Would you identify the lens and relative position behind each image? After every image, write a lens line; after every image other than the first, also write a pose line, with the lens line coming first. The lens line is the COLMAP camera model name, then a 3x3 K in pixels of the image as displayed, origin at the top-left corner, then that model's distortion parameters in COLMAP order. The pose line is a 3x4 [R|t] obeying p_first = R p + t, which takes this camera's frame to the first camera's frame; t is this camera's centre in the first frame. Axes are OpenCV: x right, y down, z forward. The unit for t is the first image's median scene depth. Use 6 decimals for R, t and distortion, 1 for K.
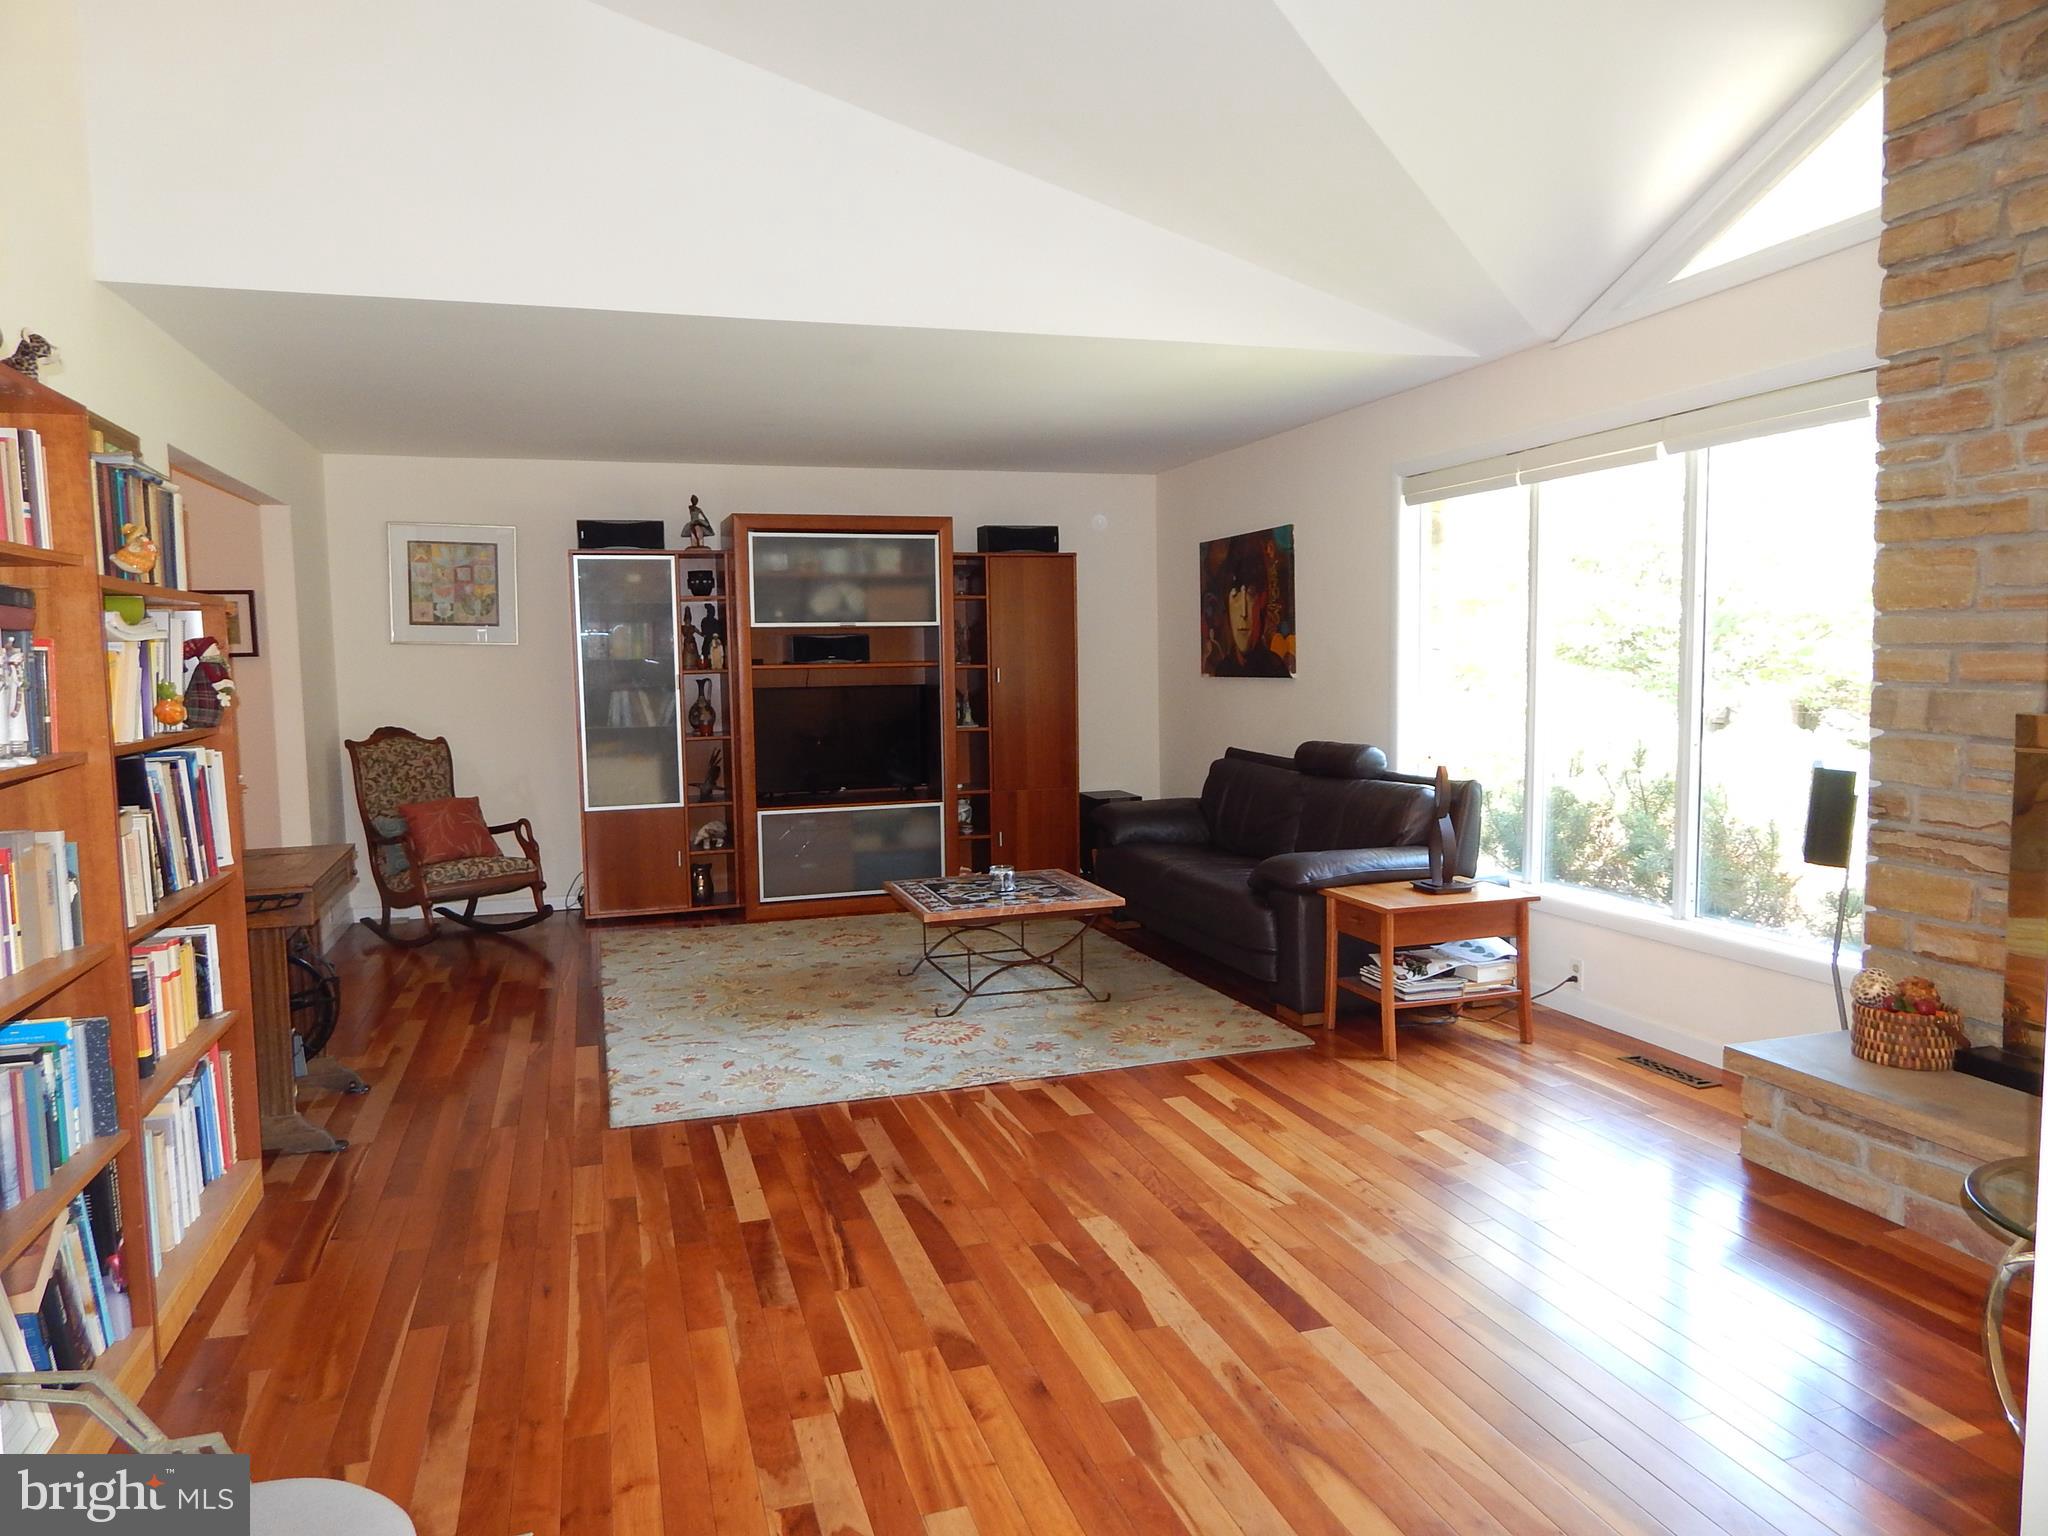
lens RADIAL K [[1343.9, 0, 1024.0], [0, 1343.9, 768.0], [0, 0, 1]] dist [0.002043, -0.003850]
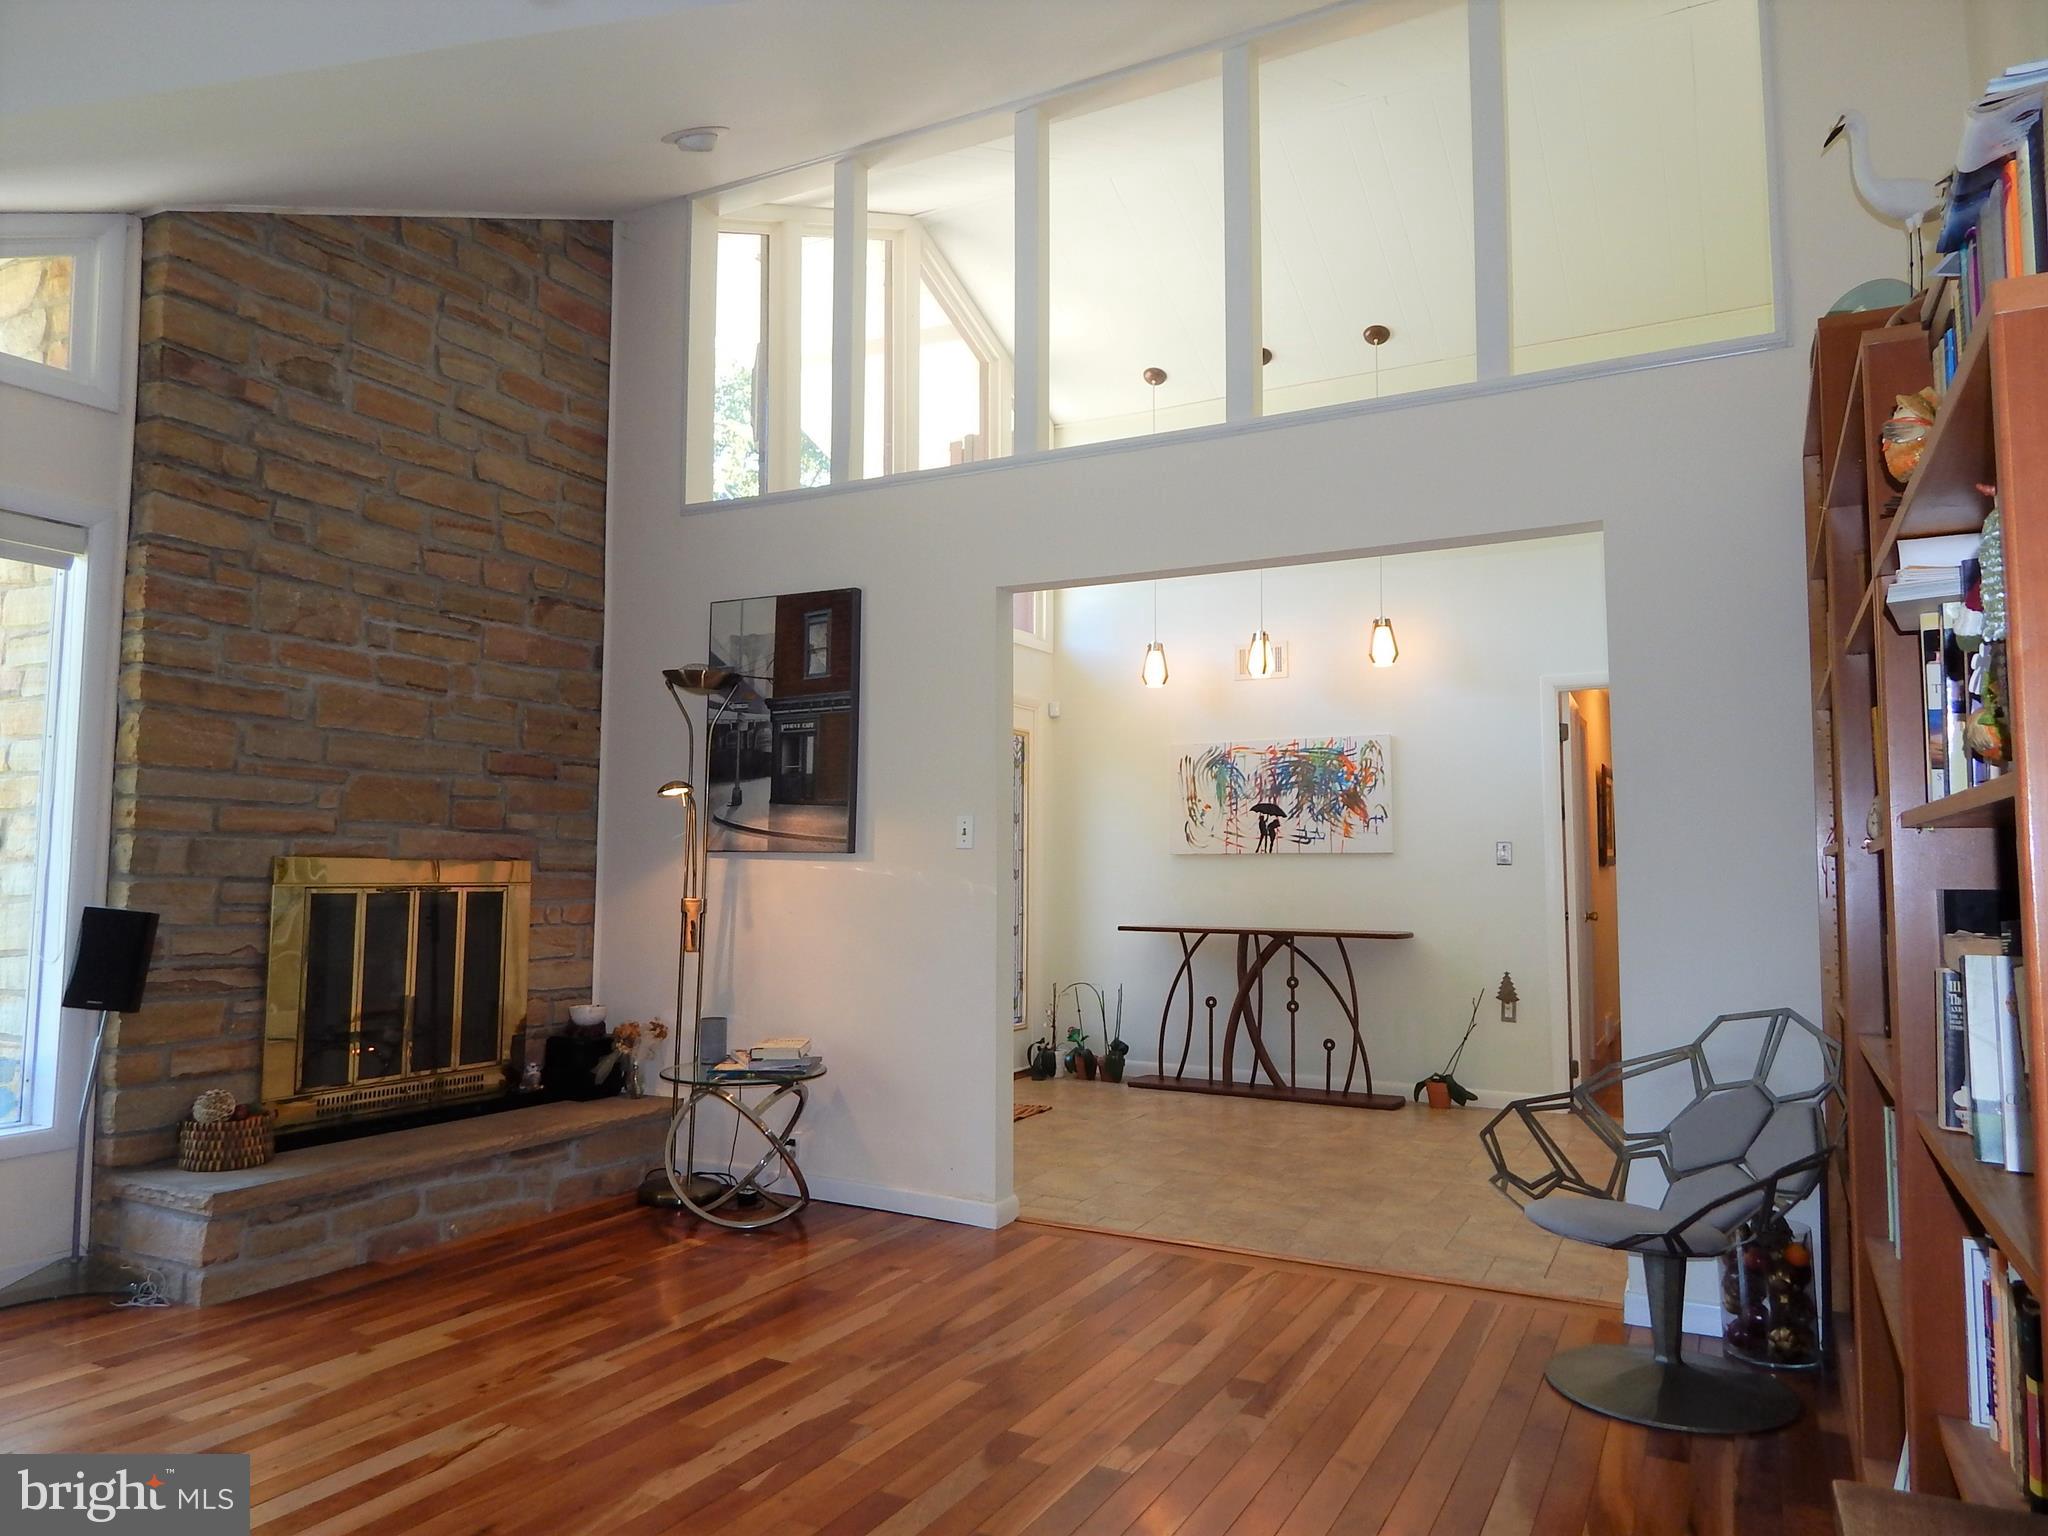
lens RADIAL K [[1316.4, 0, 1024.0], [0, 1316.4, 768.0], [0, 0, 1]] dist [-0.020722, -0.001126]
pose [[-0.690510, 0.072277, 0.719702, -0.631763], [0.068178, 0.997069, -0.034719, -0.032291], [-0.720102, 0.025094, -0.693414, 1.303998]]
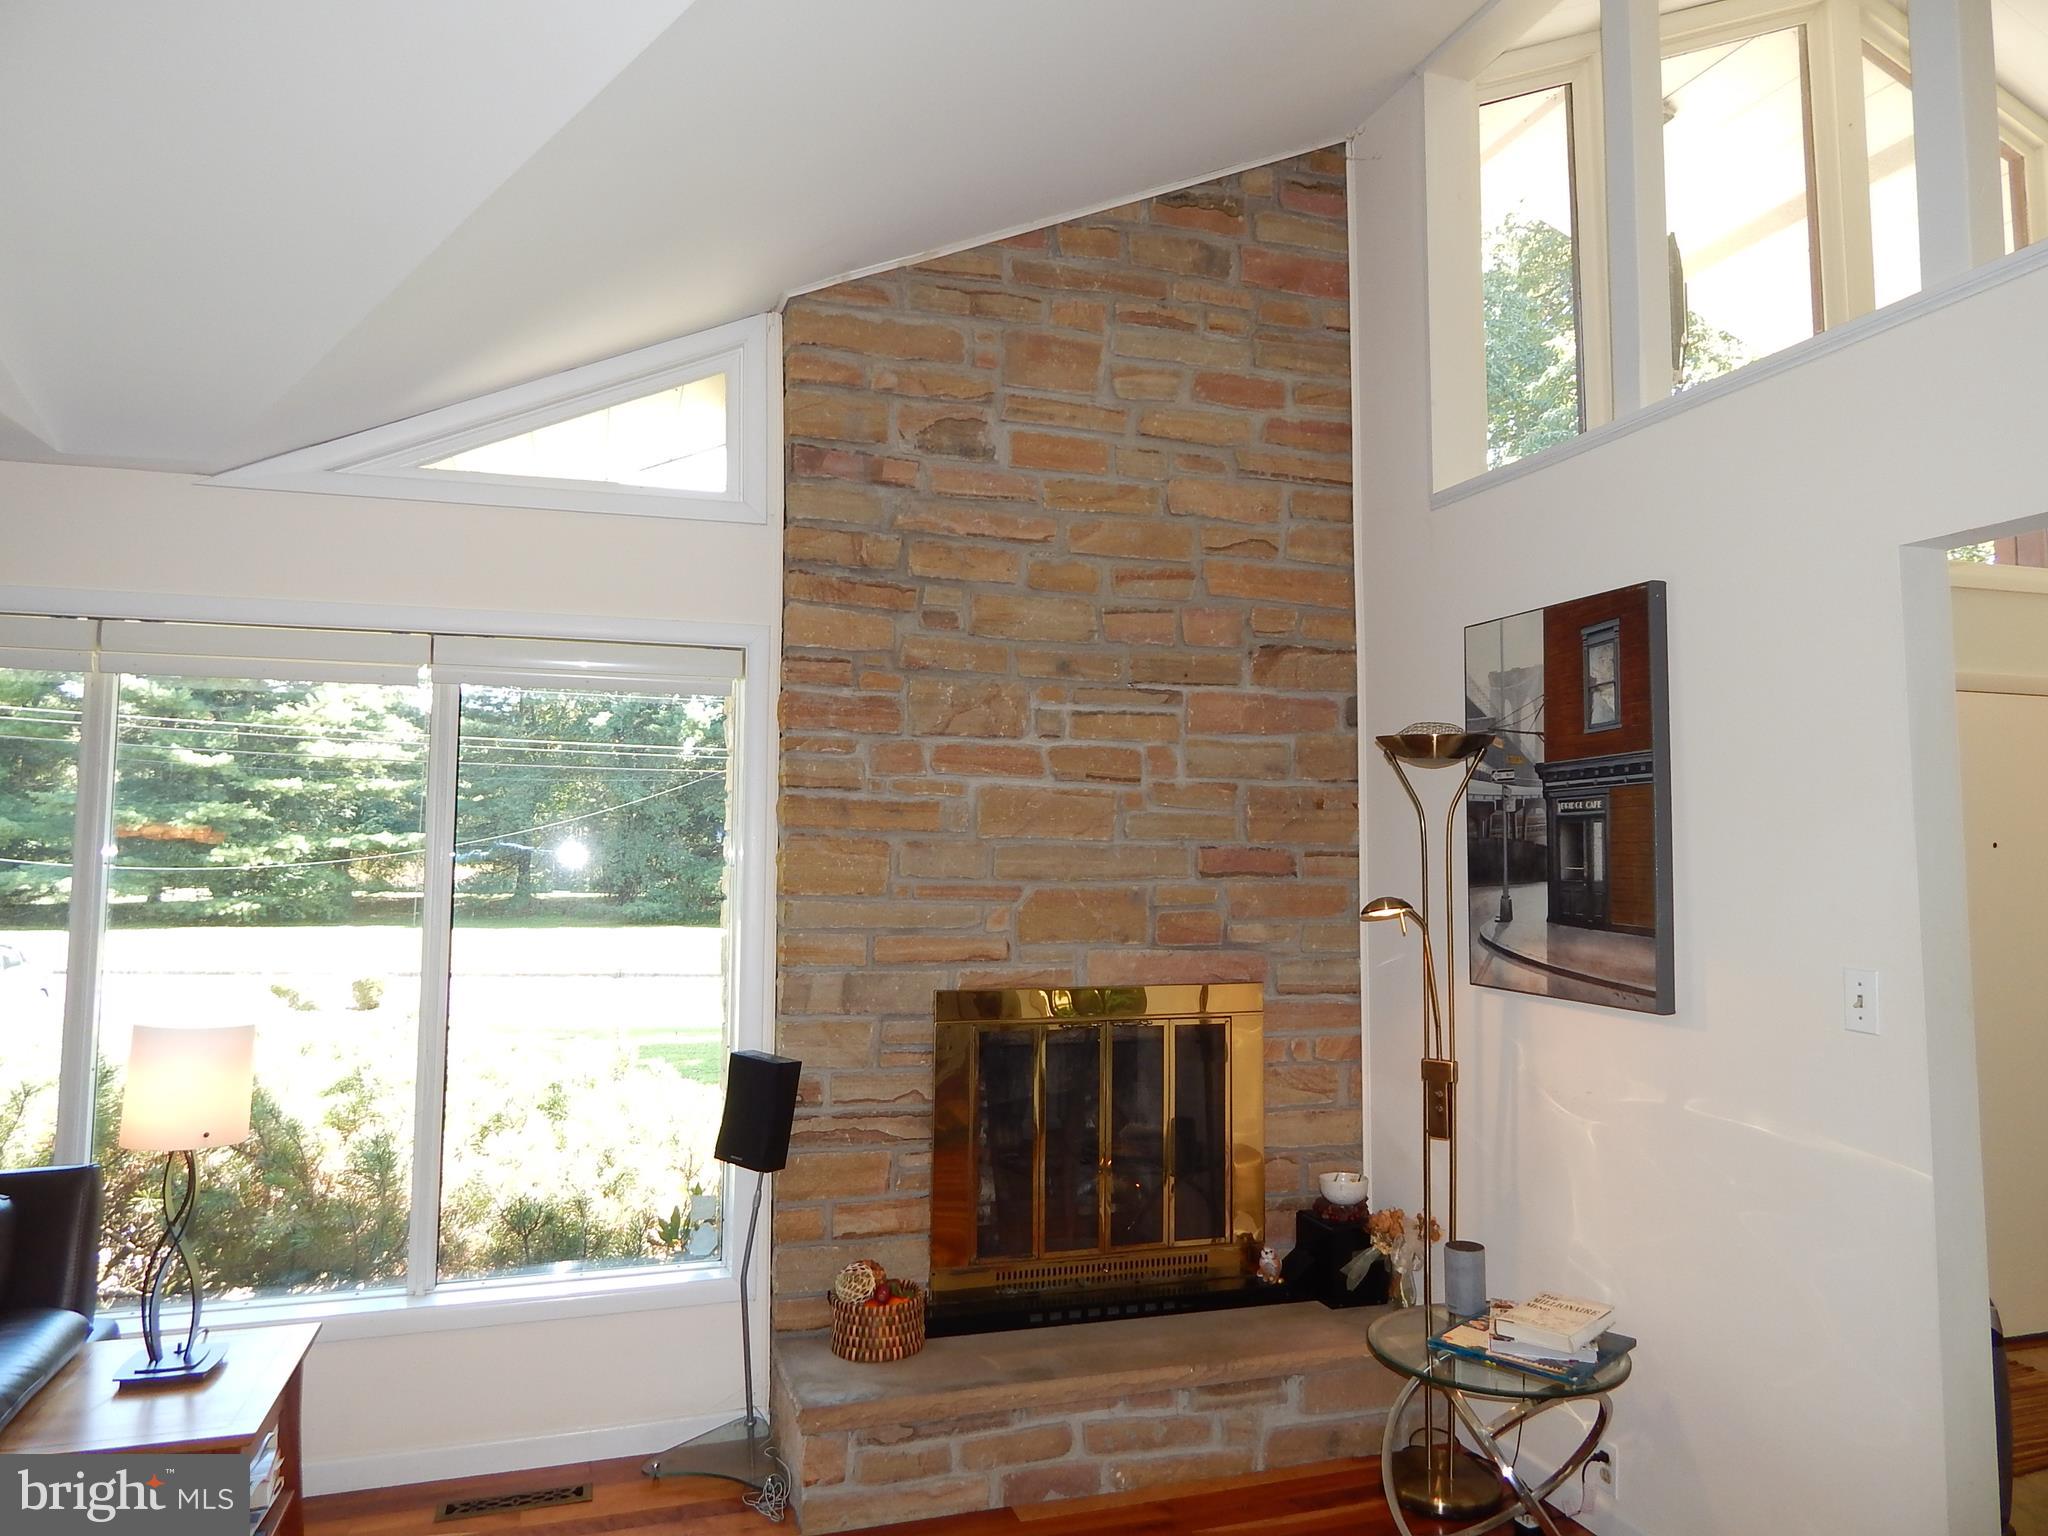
lens RADIAL K [[1343.9, 0, 1024.0], [0, 1343.9, 768.0], [0, 0, 1]] dist [0.002043, -0.003850]
pose [[0.002396, 0.091462, 0.995806, -0.385912], [0.079084, 0.992672, -0.091364, -0.113444], [-0.996865, 0.078971, -0.004855, 0.888080]]
